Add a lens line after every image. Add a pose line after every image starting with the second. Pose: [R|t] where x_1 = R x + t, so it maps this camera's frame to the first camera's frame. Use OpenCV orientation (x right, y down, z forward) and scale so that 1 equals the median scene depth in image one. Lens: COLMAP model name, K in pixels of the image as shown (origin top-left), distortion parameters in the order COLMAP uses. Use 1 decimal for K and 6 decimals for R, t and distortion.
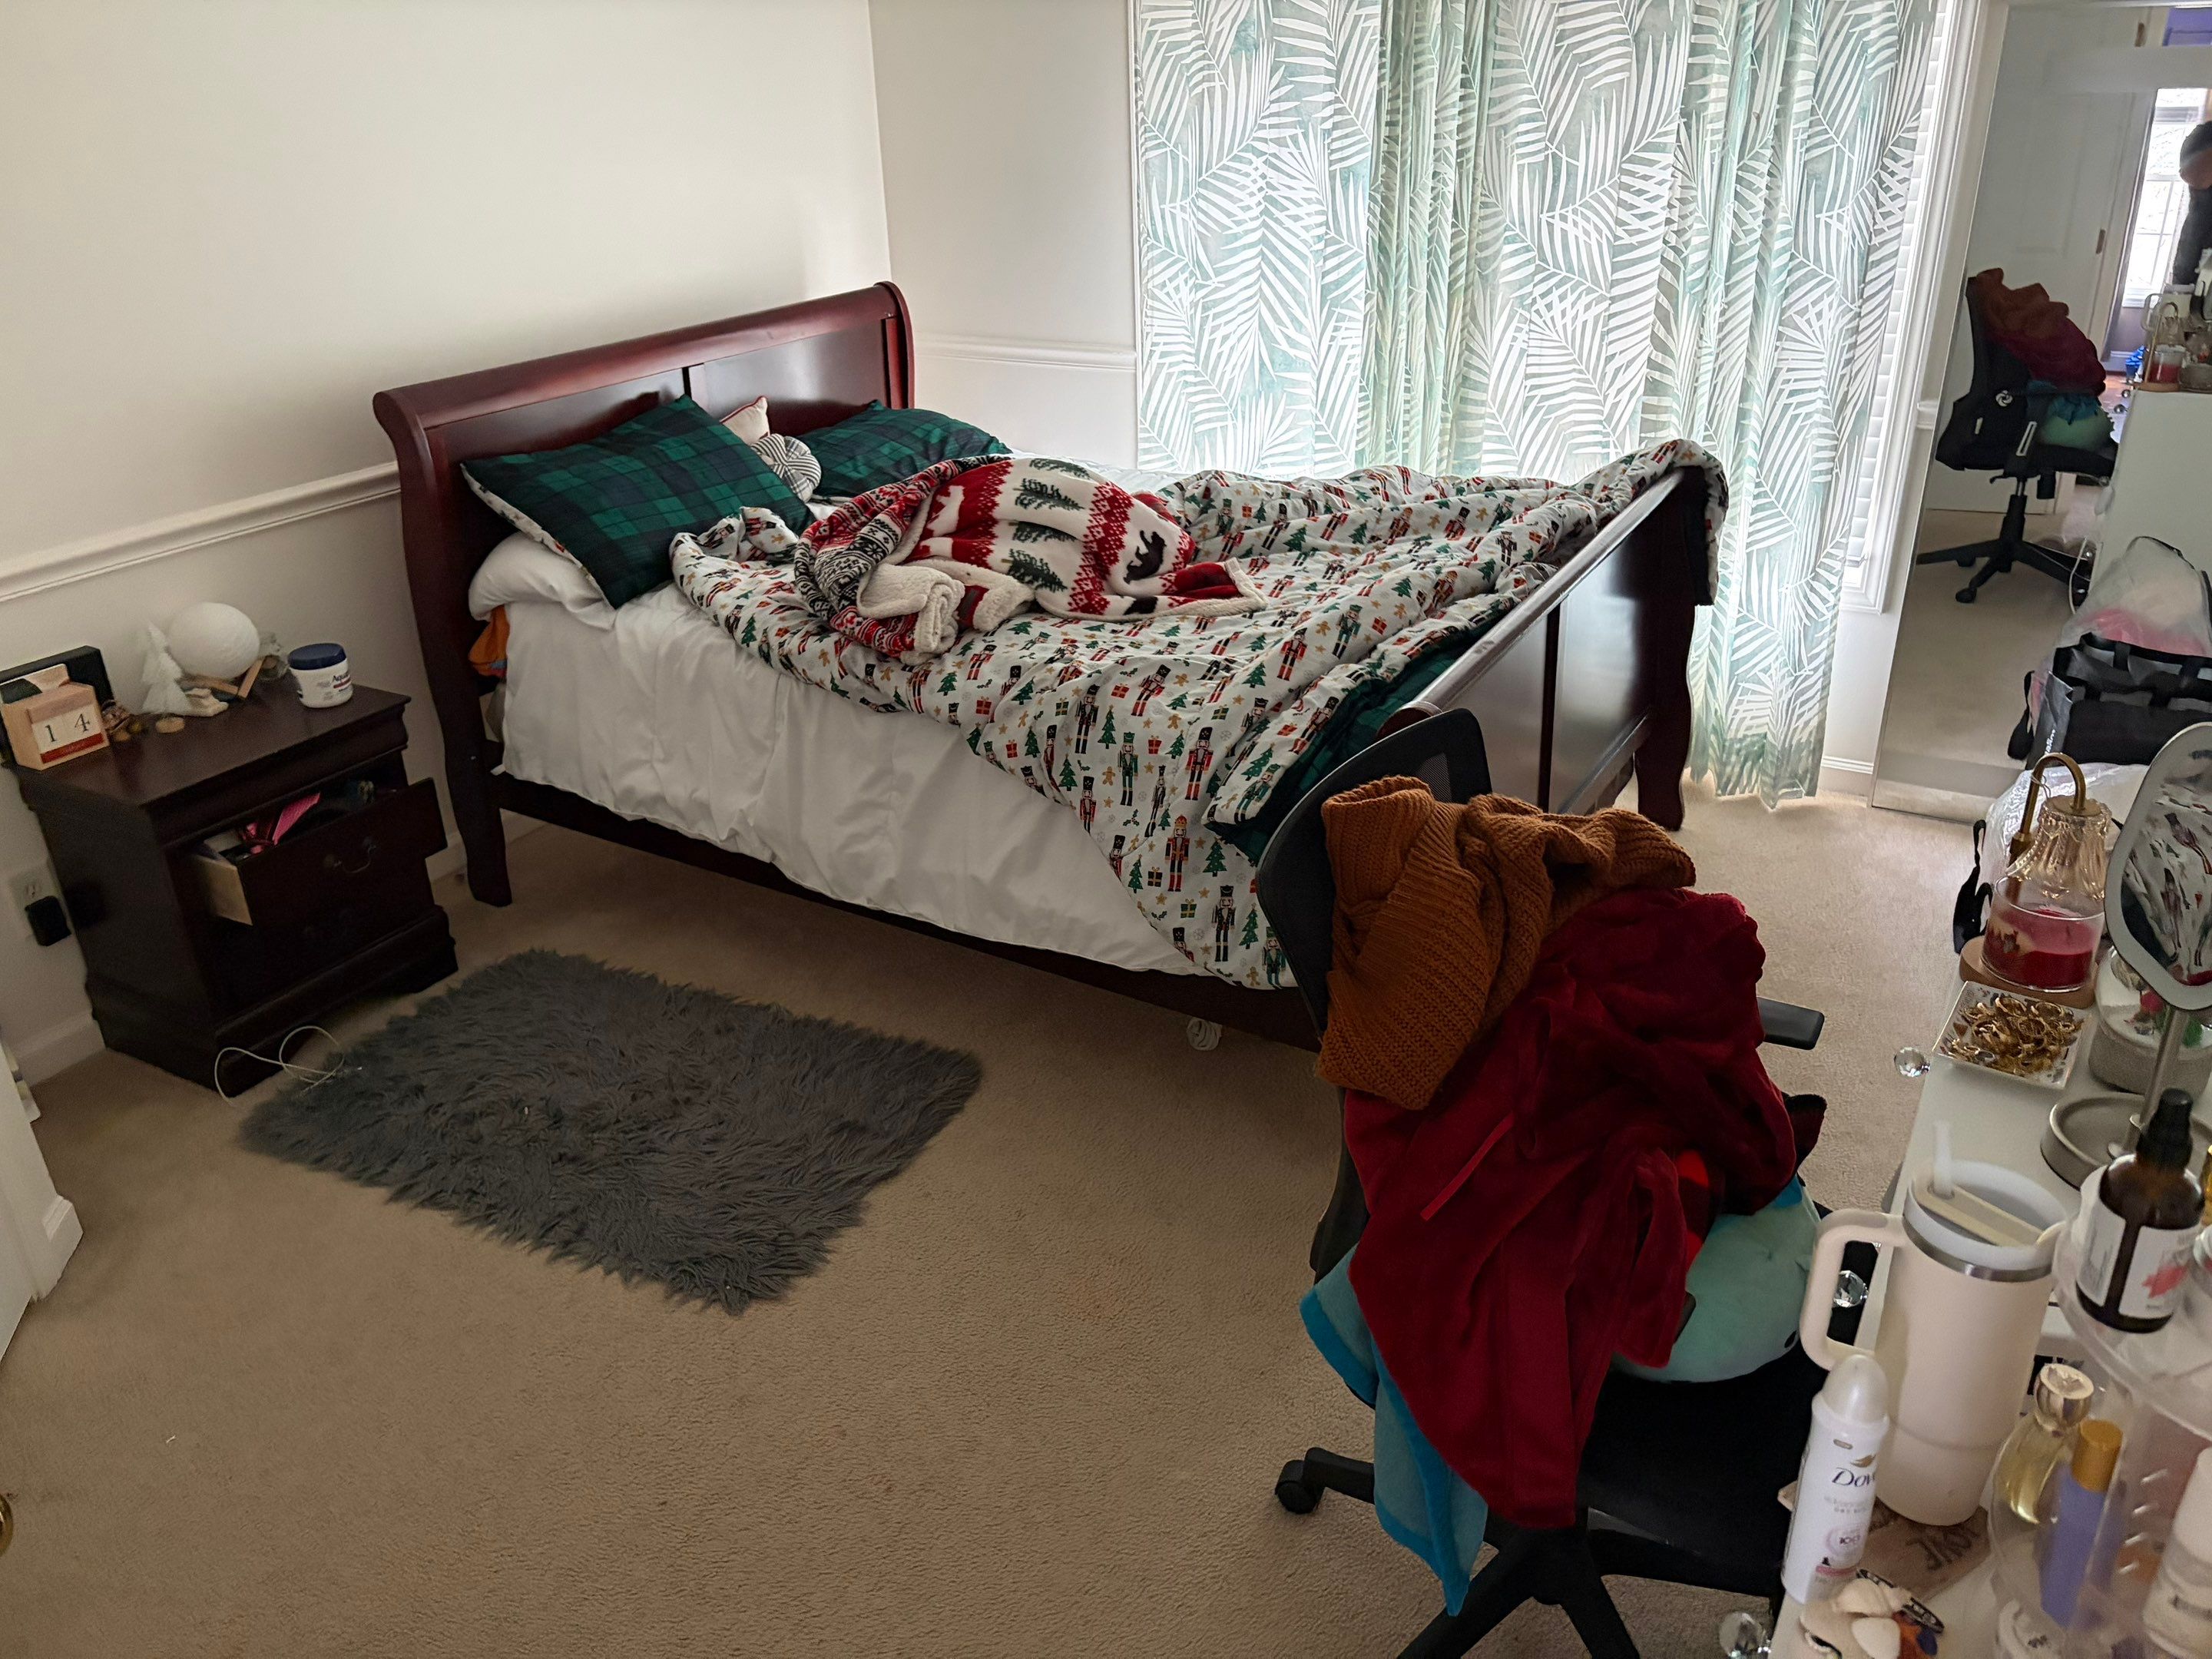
lens RADIAL K [[1690.0, 0, 1090.8], [0, 1690.0, 824.3], [0, 0, 1]] dist [0.117755, -0.146691]
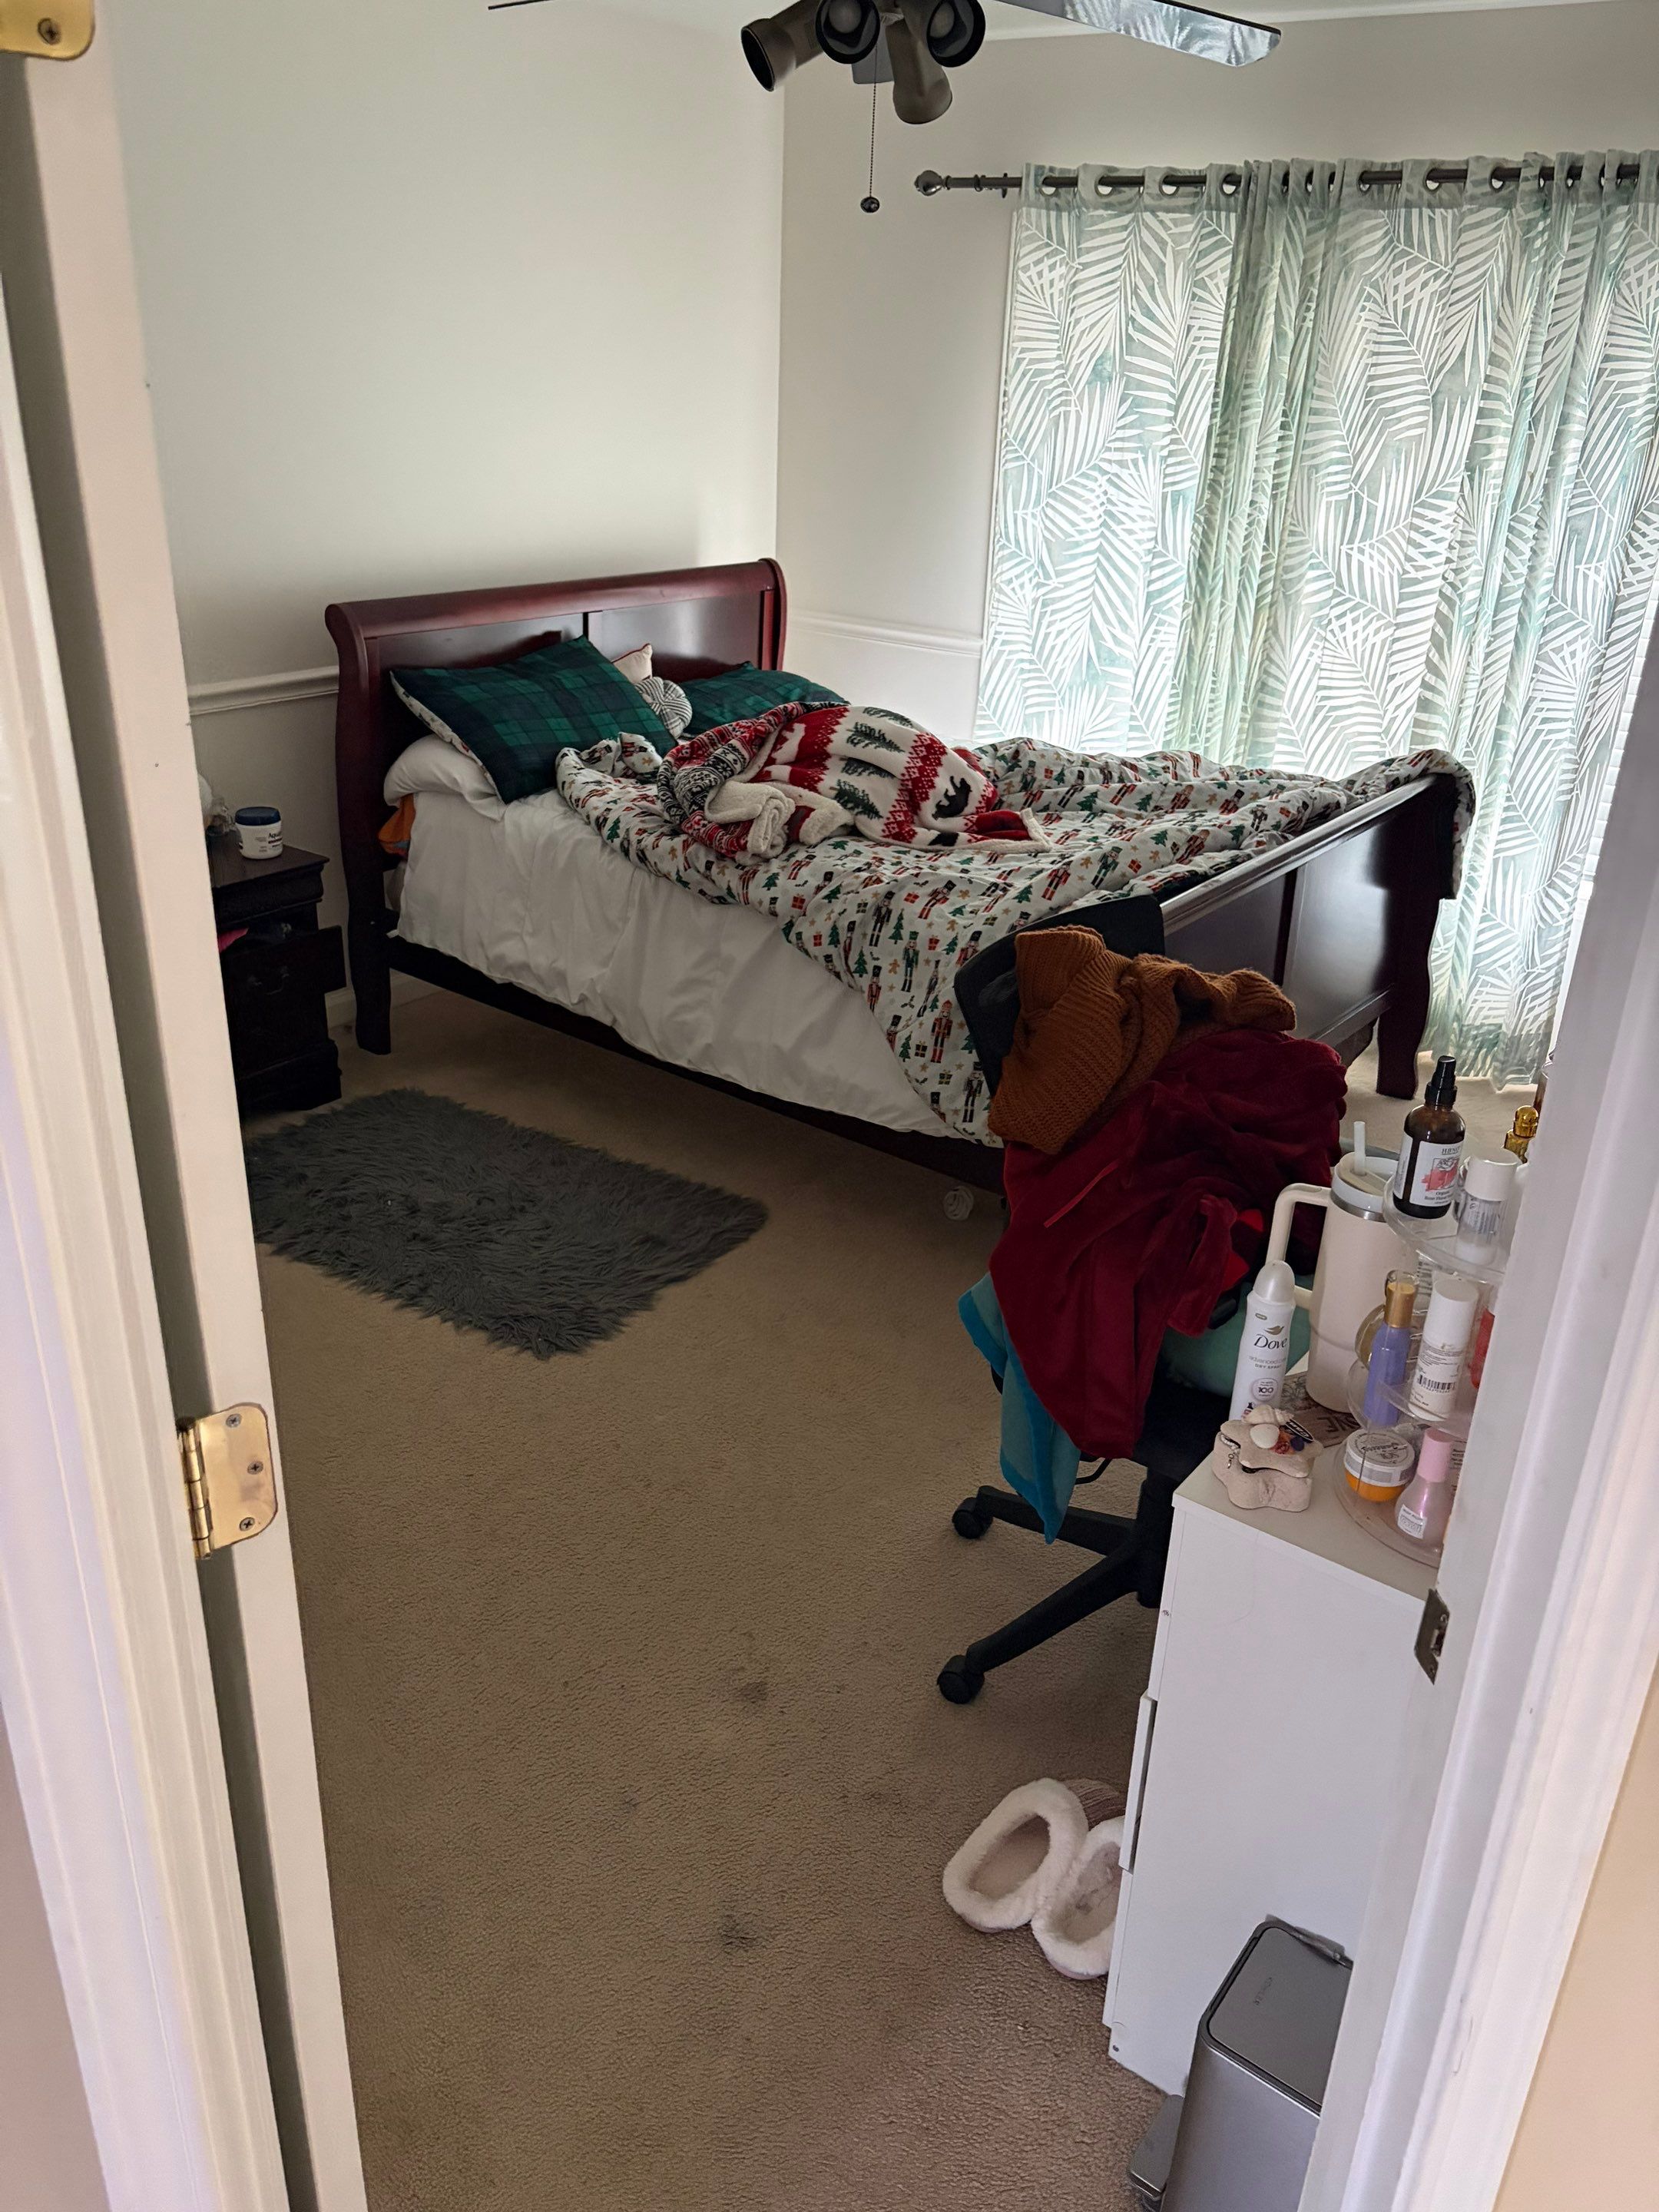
lens RADIAL K [[1690.0, 0, 862.3], [0, 1690.0, 1111.1], [0, 0, 1]] dist [0.117755, -0.146691]
pose [[0.993303, 0.105084, -0.048021, 0.044532], [-0.105860, 0.994284, -0.013885, 0.072905], [0.046287, 0.018875, 0.998750, -0.157254]]
